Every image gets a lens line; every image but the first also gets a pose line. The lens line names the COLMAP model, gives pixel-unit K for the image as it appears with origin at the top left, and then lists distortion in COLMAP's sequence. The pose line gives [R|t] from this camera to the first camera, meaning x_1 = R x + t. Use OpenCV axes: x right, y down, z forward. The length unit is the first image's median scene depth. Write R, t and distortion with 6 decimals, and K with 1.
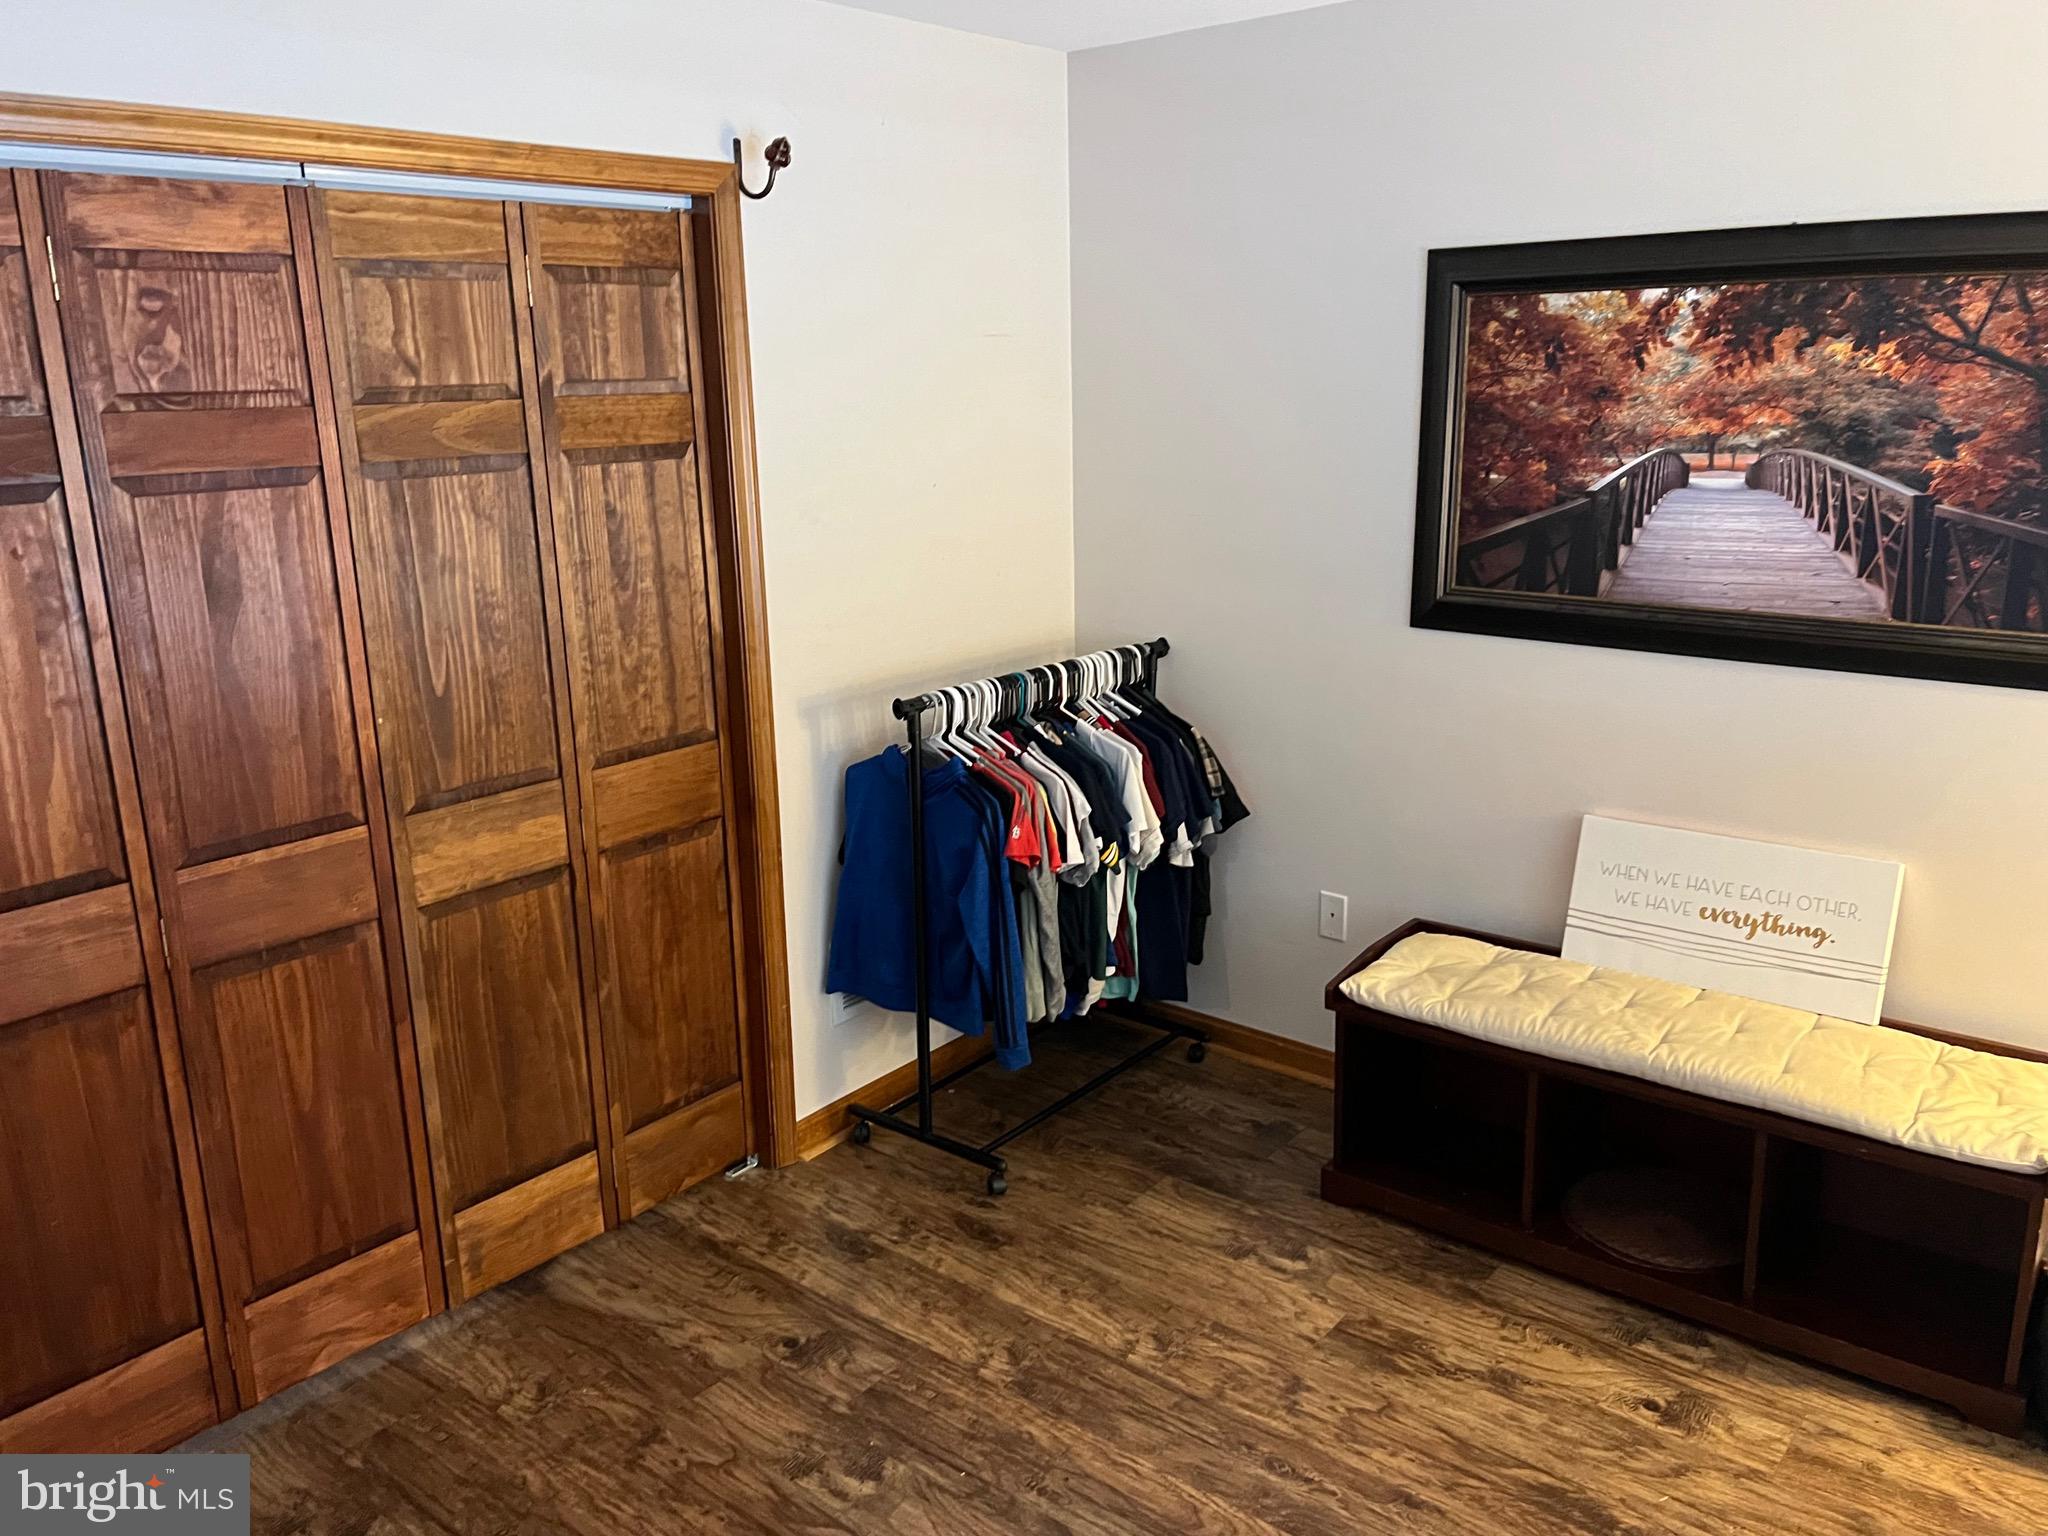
lens RADIAL K [[1564.5, 0, 1022.4], [0, 1564.5, 758.6], [0, 0, 1]] dist [0.040736, -0.031709]
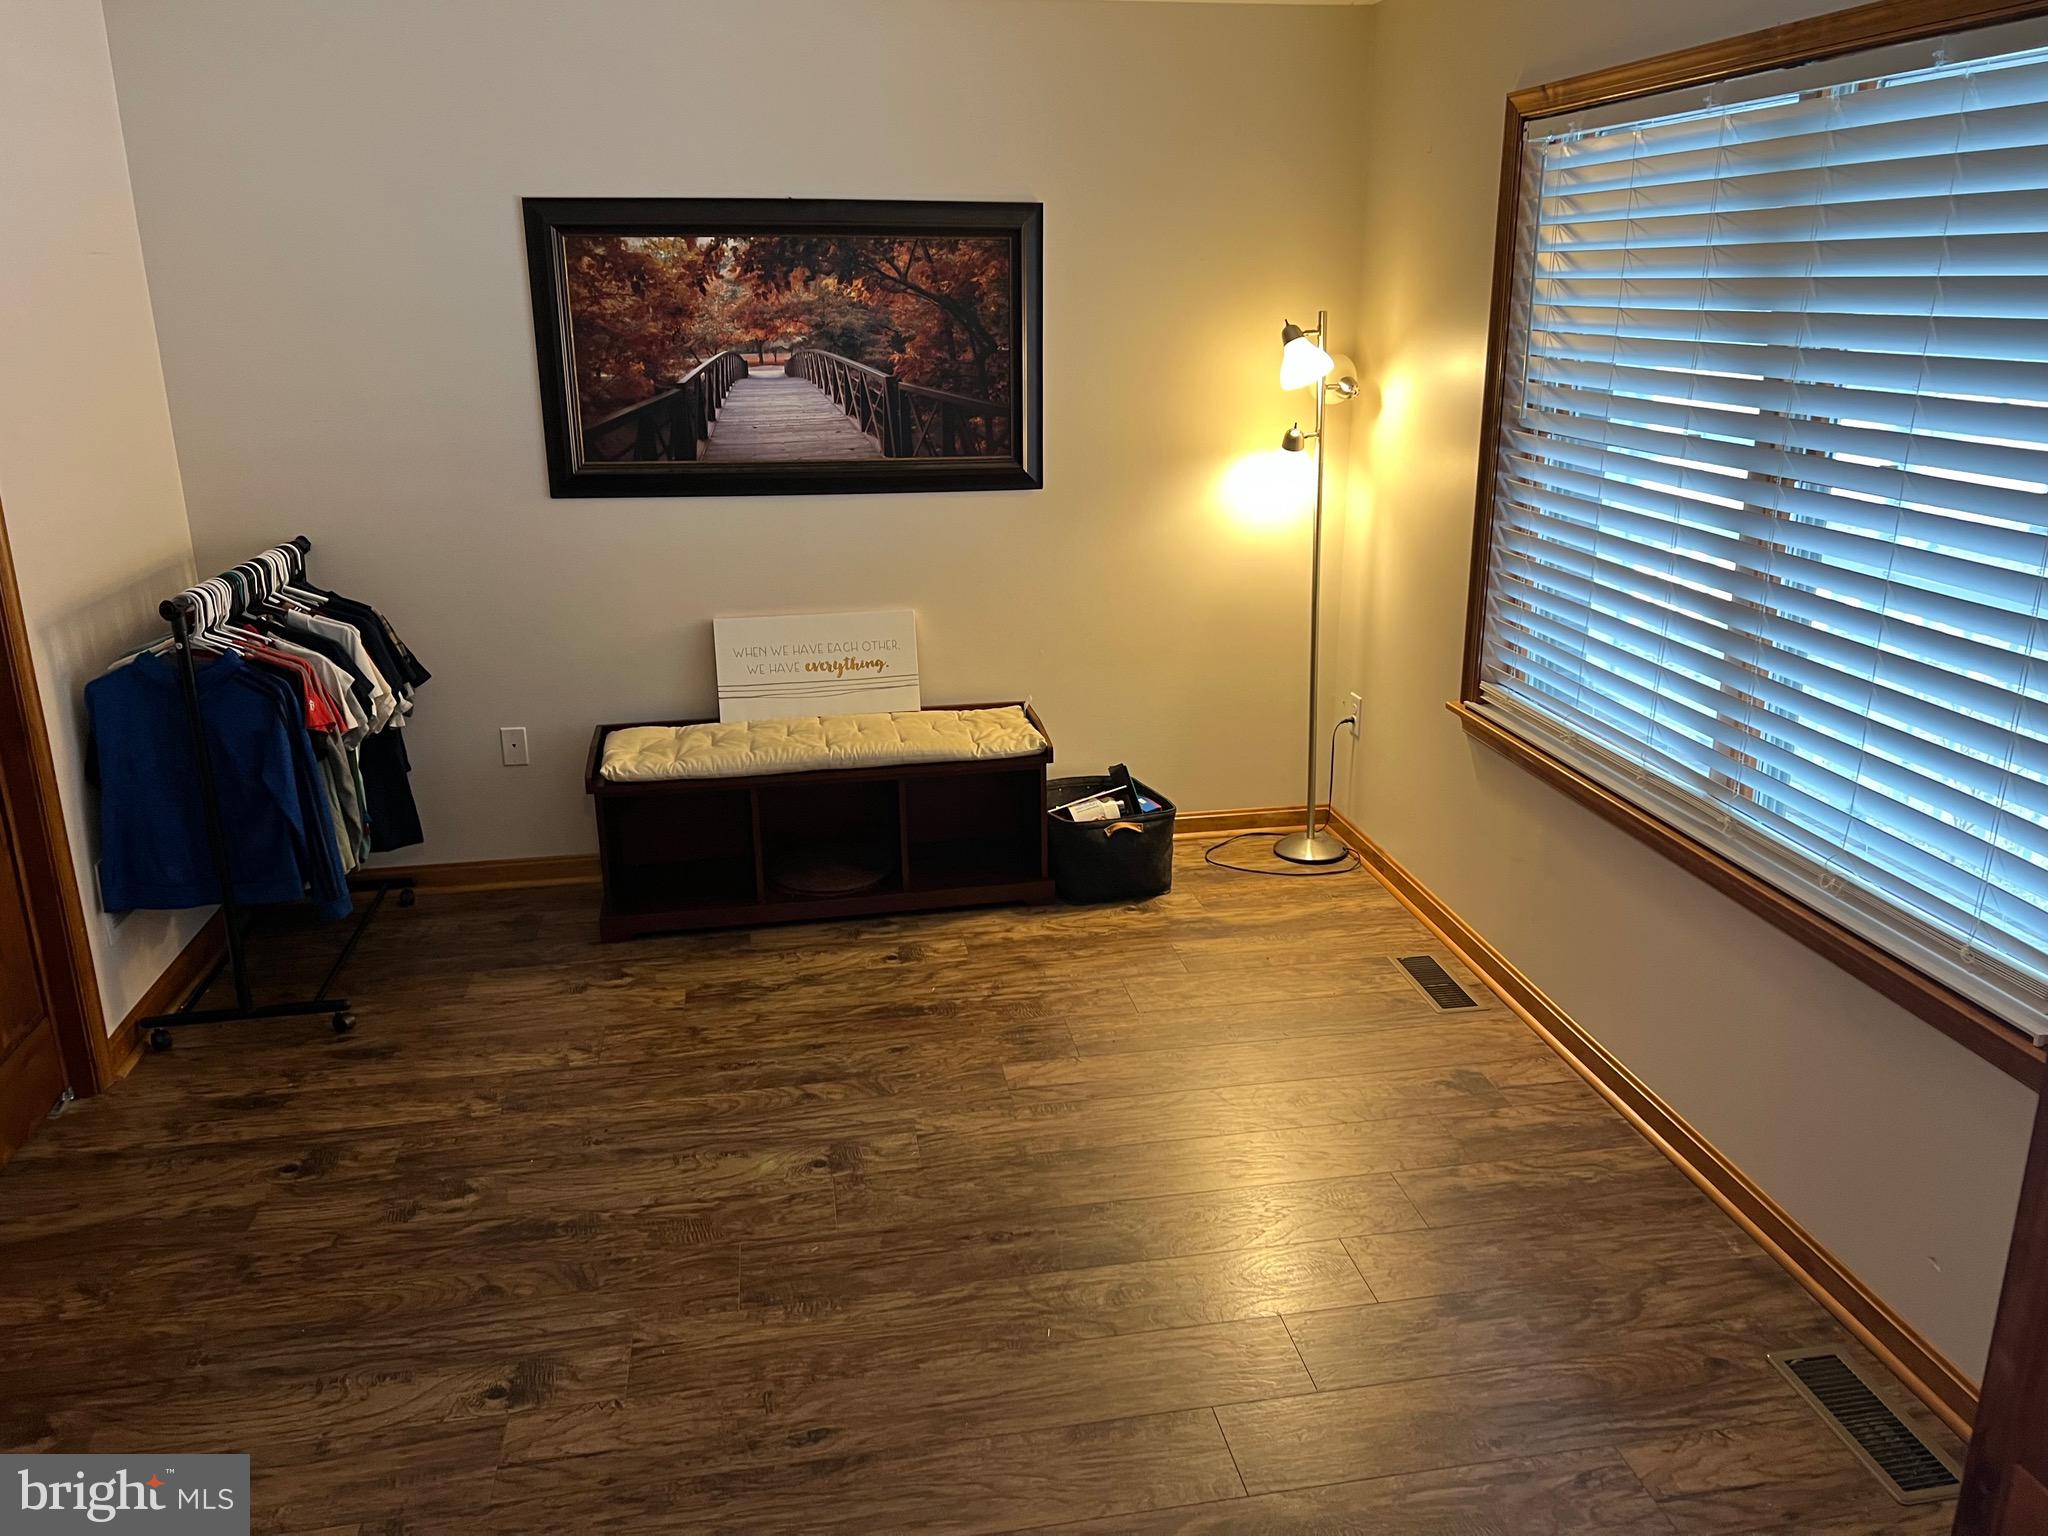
lens RADIAL K [[1539.4, 0, 1034.3], [0, 1539.4, 770.9], [0, 0, 1]] dist [0.051455, -0.071379]
pose [[0.654827, -0.214934, 0.724572, -0.530367], [0.178576, 0.975565, 0.128000, 0.047581], [-0.734379, 0.045573, 0.677208, -0.147657]]
